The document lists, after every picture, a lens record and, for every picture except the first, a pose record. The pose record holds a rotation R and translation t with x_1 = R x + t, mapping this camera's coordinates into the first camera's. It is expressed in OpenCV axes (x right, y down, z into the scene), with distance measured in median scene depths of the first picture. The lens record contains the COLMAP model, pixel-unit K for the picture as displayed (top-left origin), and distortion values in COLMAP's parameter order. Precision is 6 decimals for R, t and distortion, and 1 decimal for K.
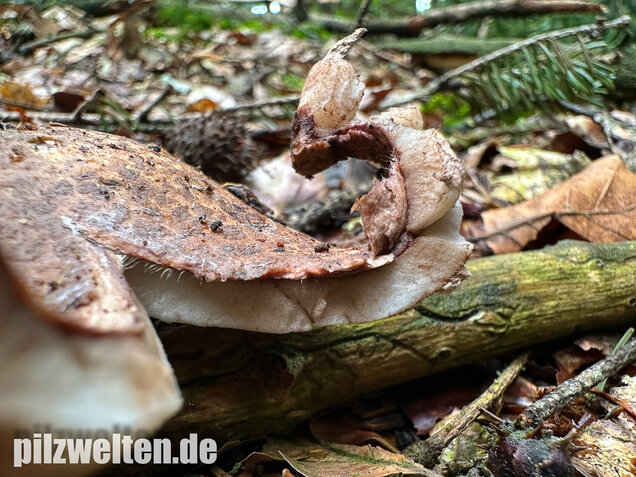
lens RADIAL K [[464.5, 0, 276.4], [0, 464.5, 322.5], [0, 0, 1]] dist [-0.006636, -0.001354]
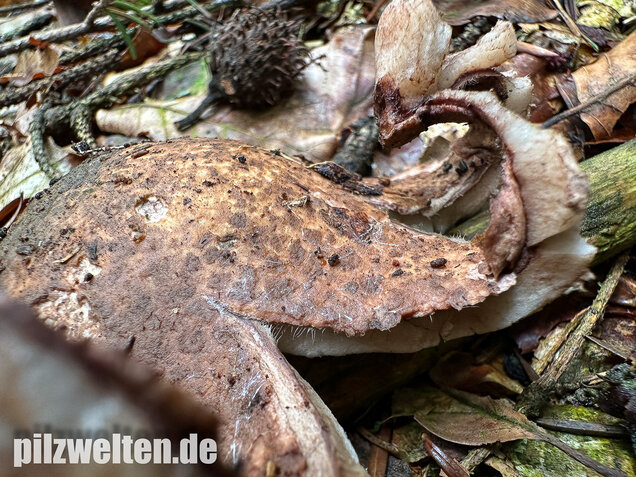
lens RADIAL K [[455.3, 0, 274.8], [0, 455.3, 297.0], [0, 0, 1]] dist [-0.006060, 0.000800]
pose [[0.972952, -0.182040, -0.142216, -0.124297], [0.221961, 0.907280, 0.357178, -0.519030], [0.064009, -0.379084, 0.923146, -0.005115]]
